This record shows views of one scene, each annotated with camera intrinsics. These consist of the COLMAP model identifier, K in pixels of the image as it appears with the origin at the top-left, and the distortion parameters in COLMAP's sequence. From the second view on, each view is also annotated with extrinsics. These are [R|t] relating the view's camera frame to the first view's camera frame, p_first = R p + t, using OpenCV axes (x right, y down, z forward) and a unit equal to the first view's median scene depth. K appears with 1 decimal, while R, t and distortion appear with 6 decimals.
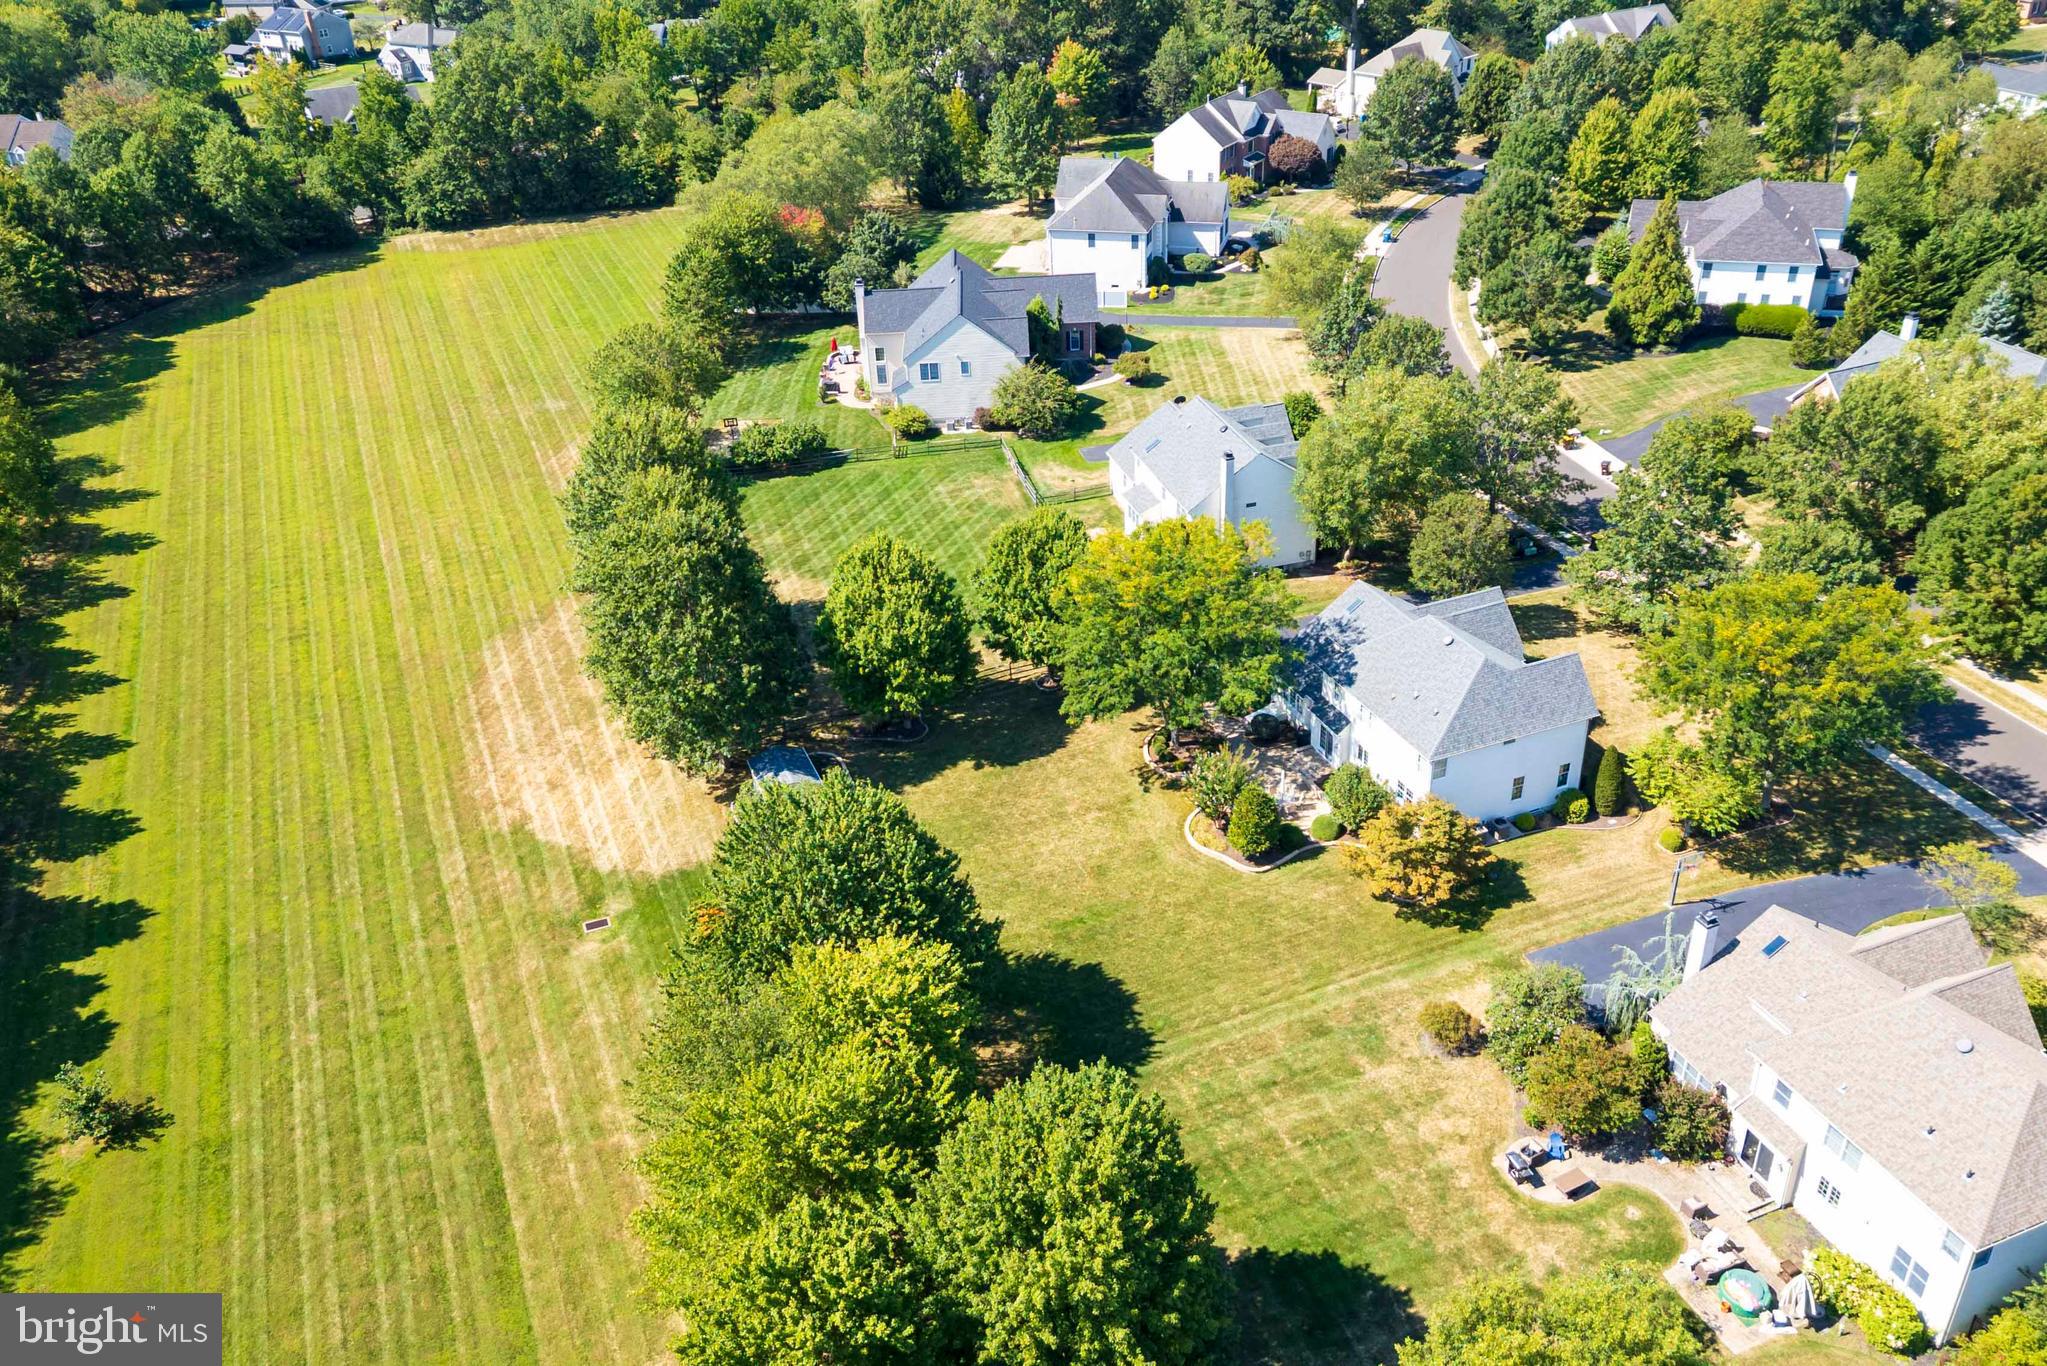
lens RADIAL K [[1686.6, 0, 1031.4], [0, 1686.6, 682.1], [0, 0, 1]] dist [0.065731, -0.071598]
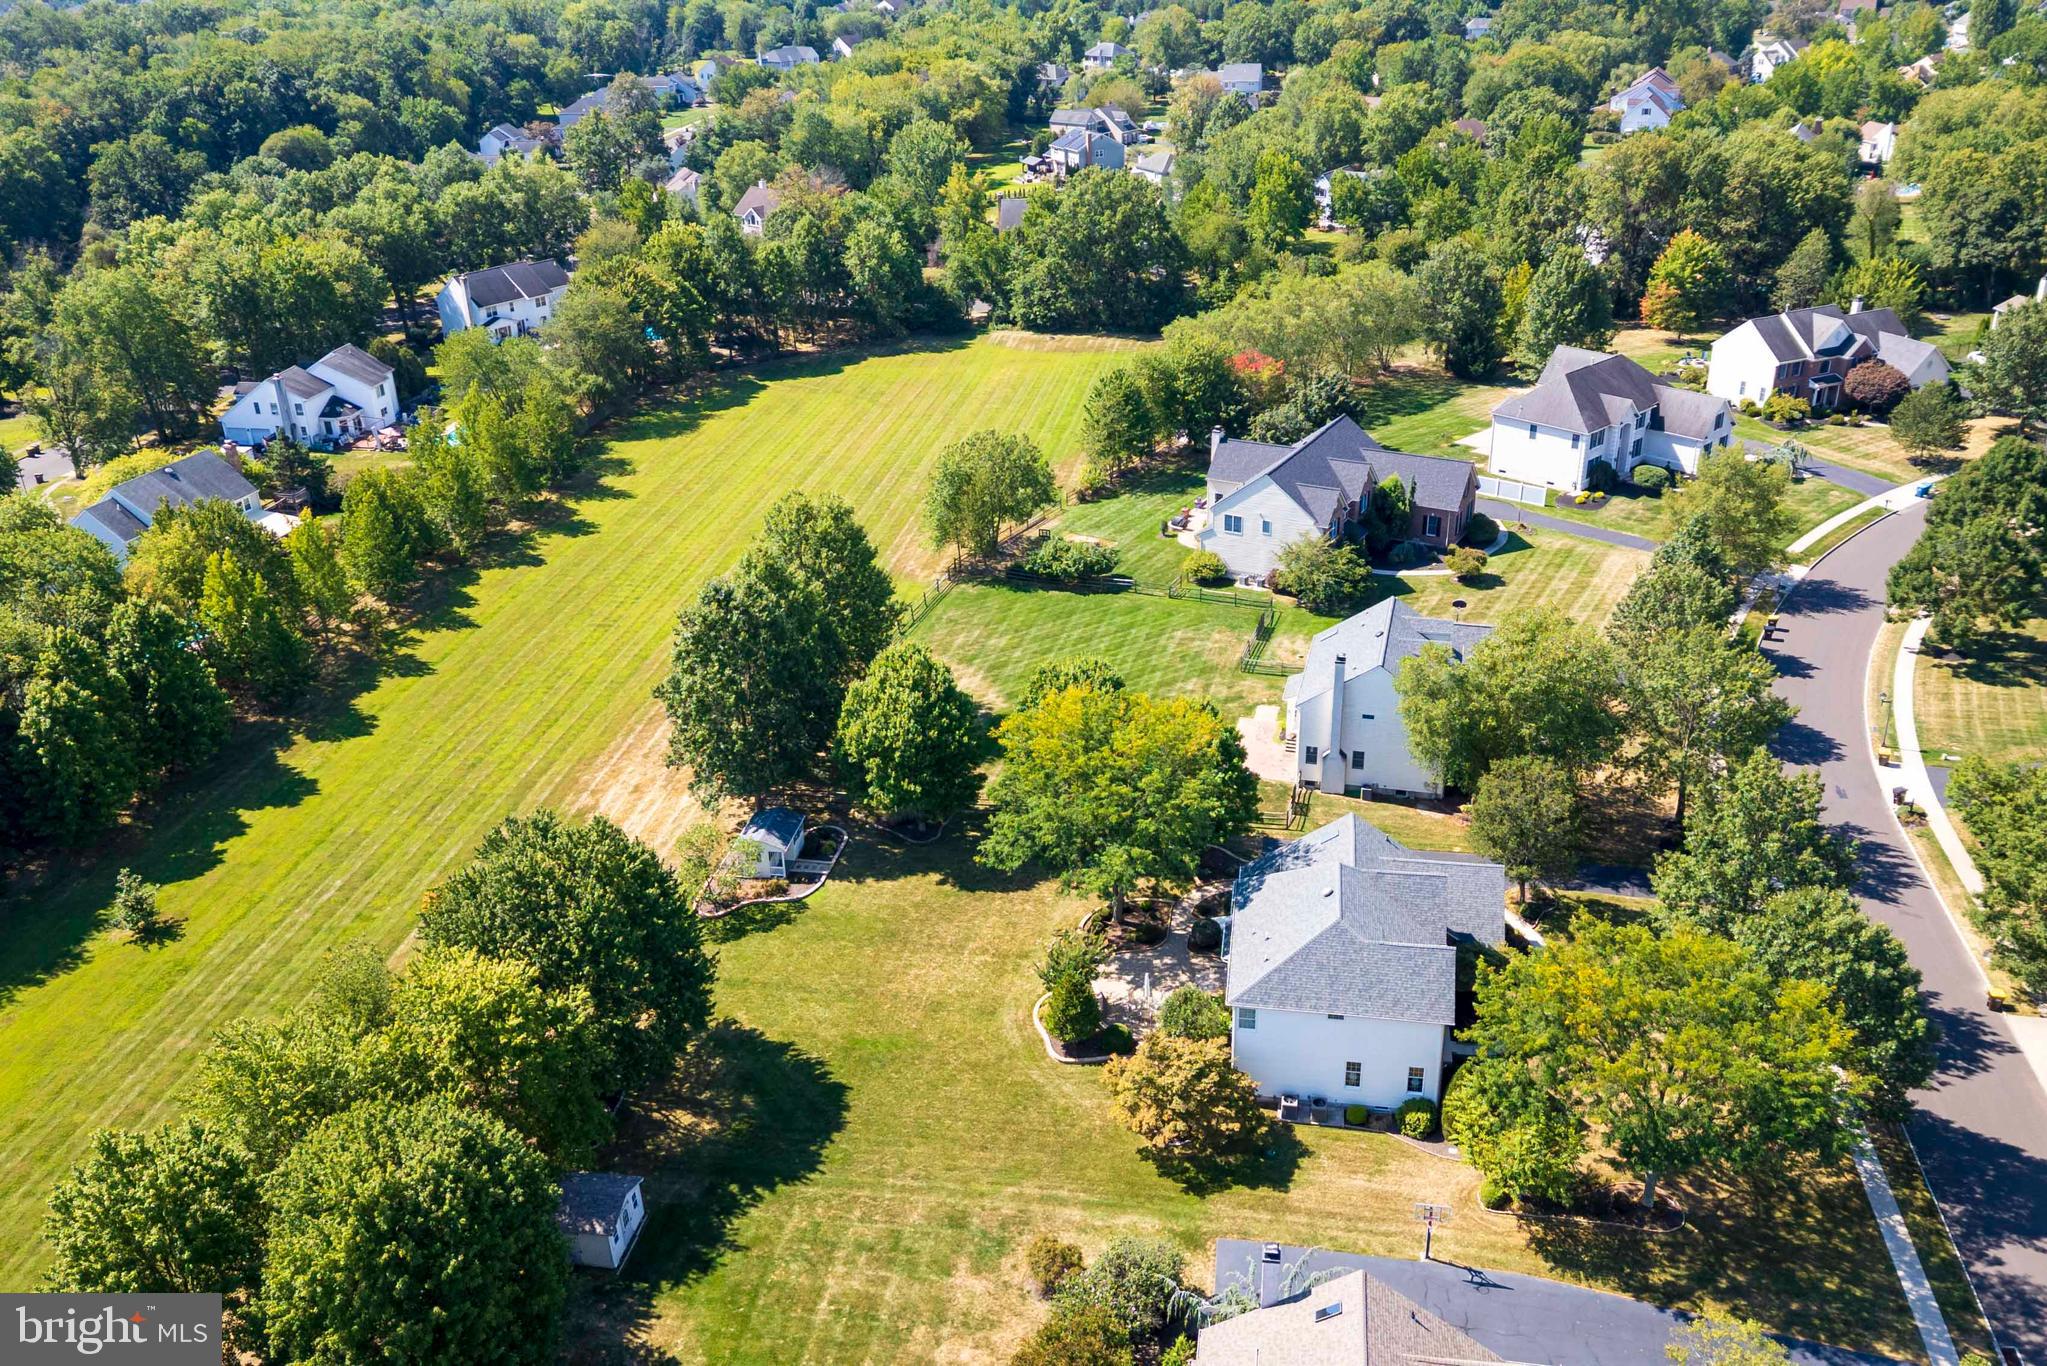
lens RADIAL K [[1686.6, 0, 1030.6], [0, 1686.6, 685.5], [0, 0, 1]] dist [0.065731, -0.071598]
pose [[0.850943, 0.242596, -0.465879, 0.306836], [-0.275614, 0.961264, -0.002860, -0.051249], [0.447139, 0.130837, 0.884844, 0.064065]]
